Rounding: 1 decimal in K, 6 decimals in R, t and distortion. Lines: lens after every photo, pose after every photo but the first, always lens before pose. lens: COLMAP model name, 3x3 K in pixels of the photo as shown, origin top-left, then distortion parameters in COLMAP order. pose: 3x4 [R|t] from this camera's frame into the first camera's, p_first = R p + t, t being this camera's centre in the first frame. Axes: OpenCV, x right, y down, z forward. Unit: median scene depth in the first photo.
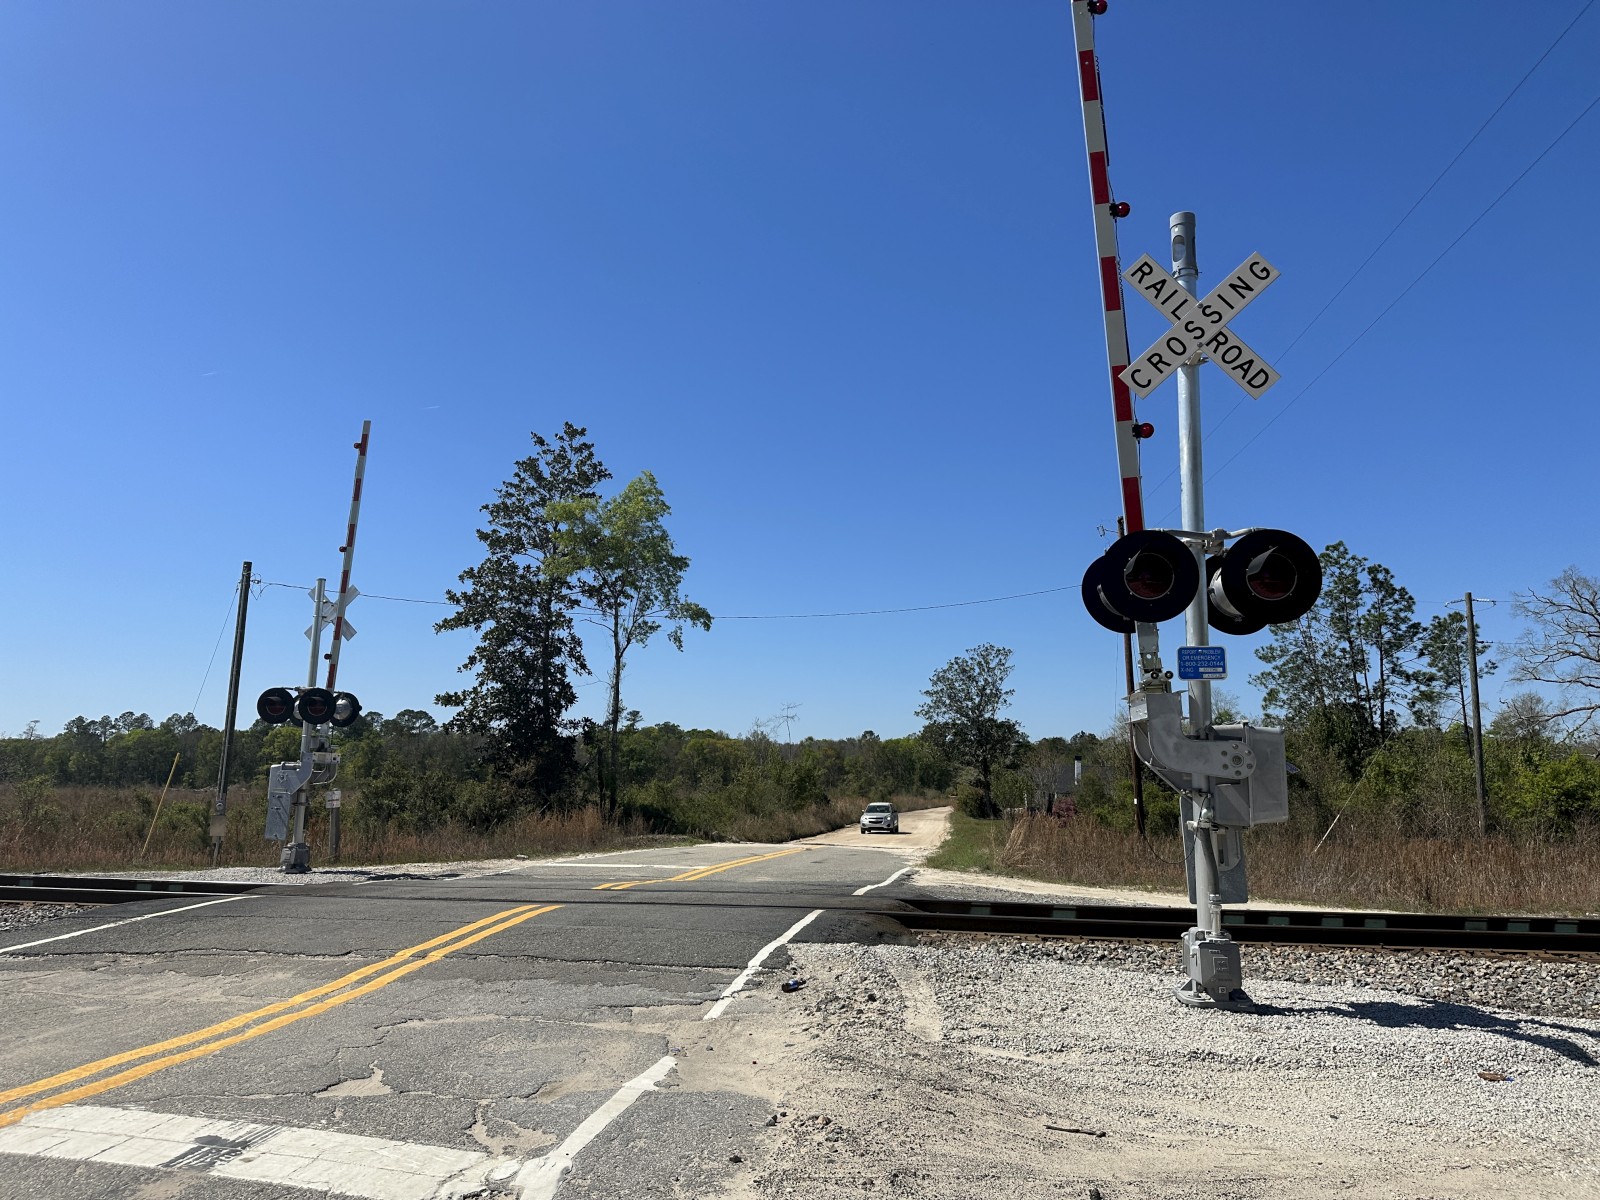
lens RADIAL K [[1063.3, 0, 800.0], [0, 1063.3, 600.0], [0, 0, 1]] dist [0.062999, -0.129441]
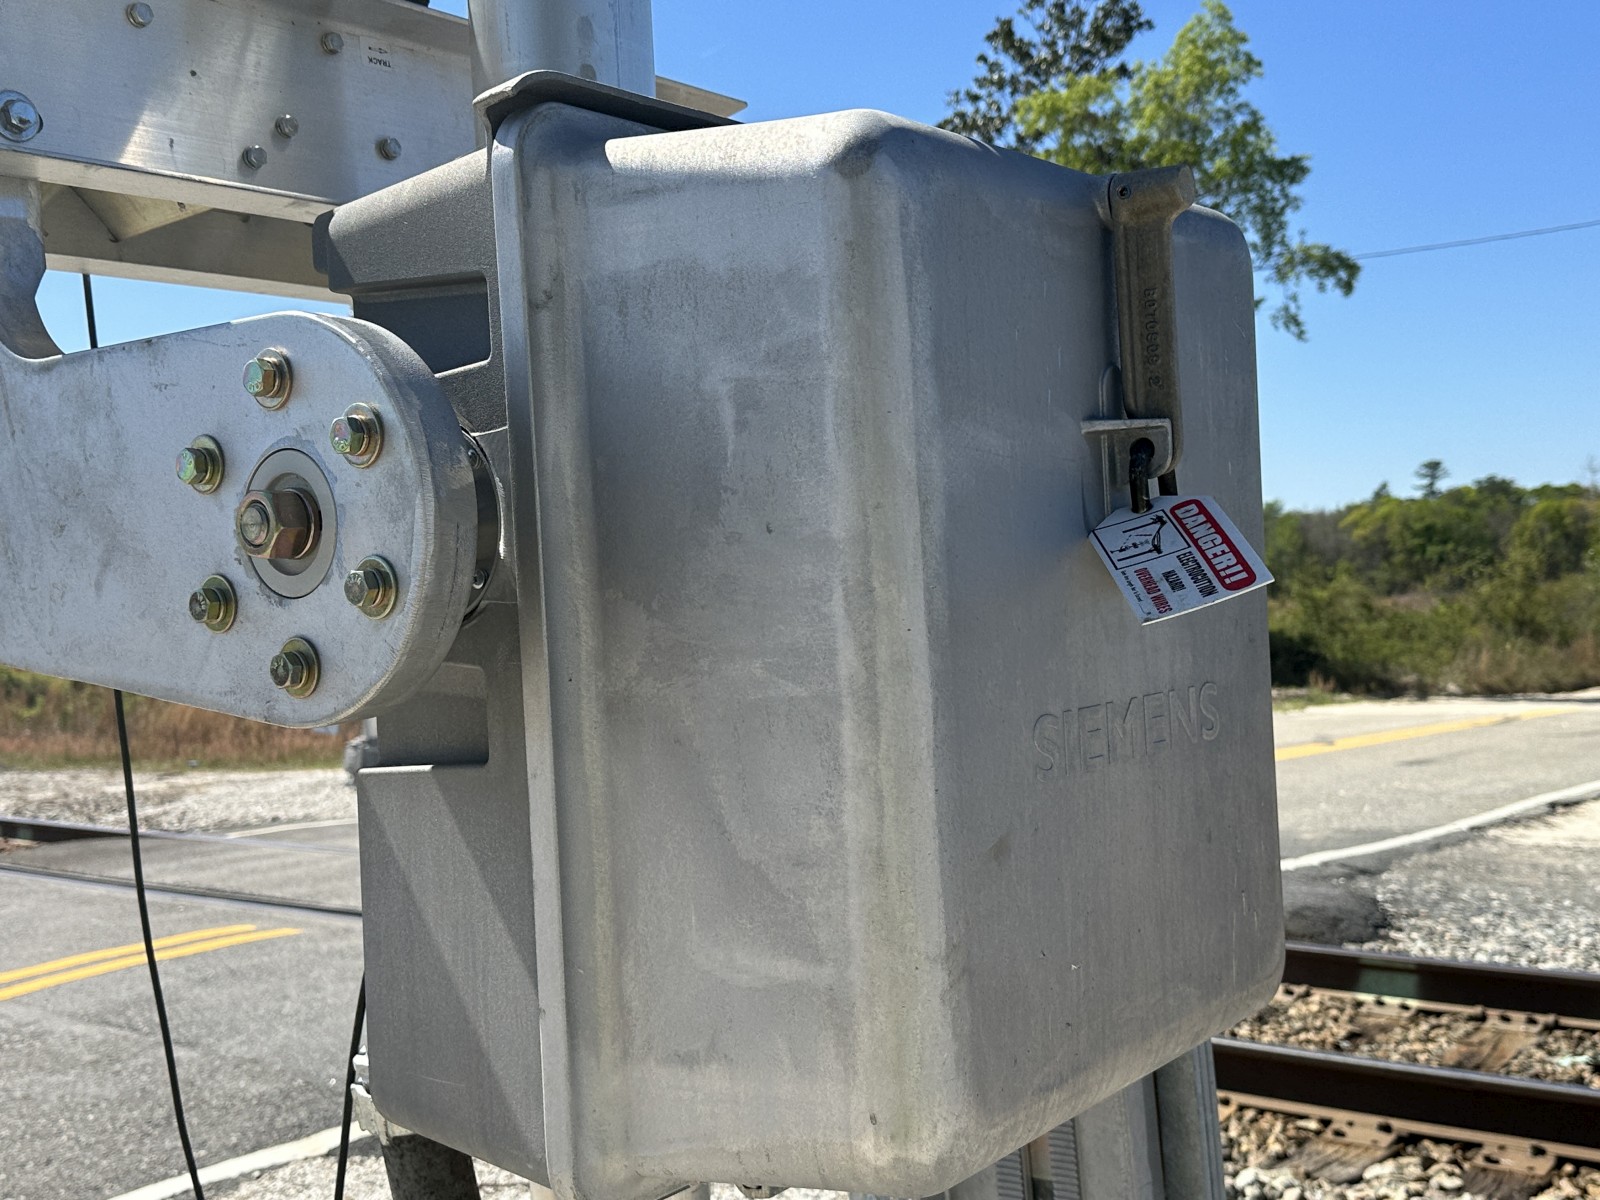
lens RADIAL K [[1749.1, 0, 800.0], [0, 1749.1, 600.0], [0, 0, 1]] dist [0.067321, -0.001099]
pose [[0.885337, -0.047758, -0.462491, 0.349395], [0.127426, 0.981548, 0.142571, 0.095474], [0.447148, -0.185157, 0.875086, 0.605891]]
